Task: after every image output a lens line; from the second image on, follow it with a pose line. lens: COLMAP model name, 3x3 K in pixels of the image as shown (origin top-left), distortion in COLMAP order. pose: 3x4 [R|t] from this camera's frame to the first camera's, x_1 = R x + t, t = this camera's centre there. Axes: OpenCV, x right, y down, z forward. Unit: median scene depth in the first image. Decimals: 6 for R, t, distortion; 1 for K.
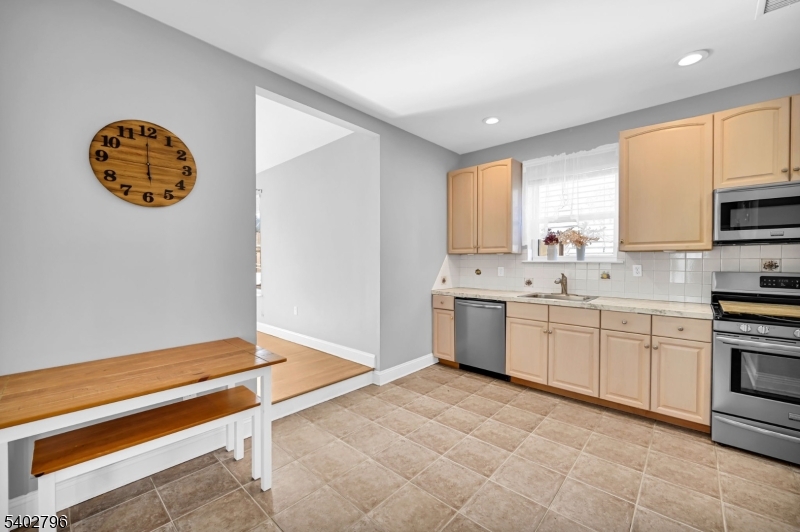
lens RADIAL K [[320.8, 0, 398.8], [0, 320.8, 265.7], [0, 0, 1]] dist [-0.000723, 0.000048]
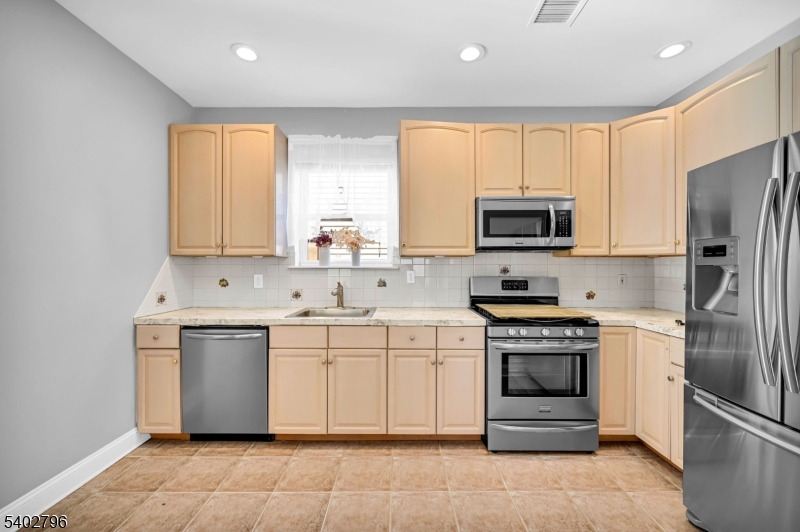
lens RADIAL K [[320.8, 0, 398.8], [0, 320.8, 265.7], [0, 0, 1]] dist [-0.000723, 0.000048]
pose [[0.739727, 0.002679, 0.672902, 0.081568], [0.011041, 0.999809, -0.016118, -0.002864], [-0.672817, 0.019352, 0.739556, 0.314171]]
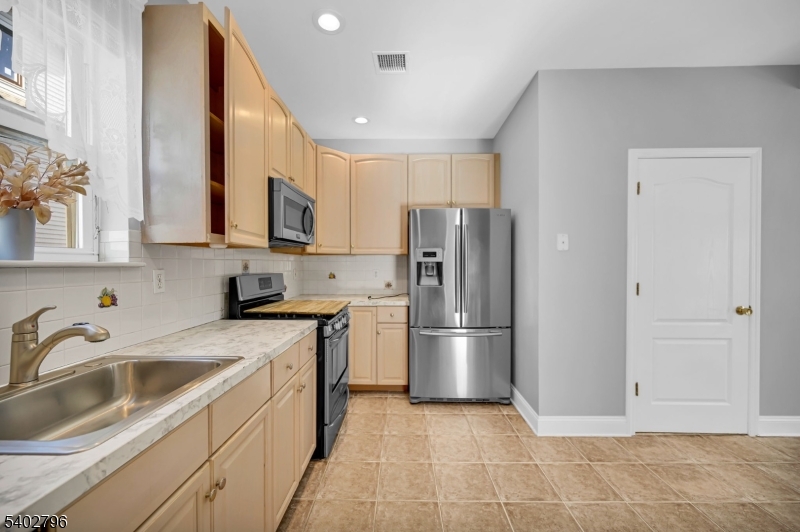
lens RADIAL K [[320.8, 0, 398.8], [0, 320.8, 265.7], [0, 0, 1]] dist [-0.000723, 0.000048]
pose [[-0.663432, -0.006141, 0.748212, 0.108552], [0.012971, 0.999722, 0.019707, -0.013523], [-0.748125, 0.022779, -0.663167, 1.004204]]
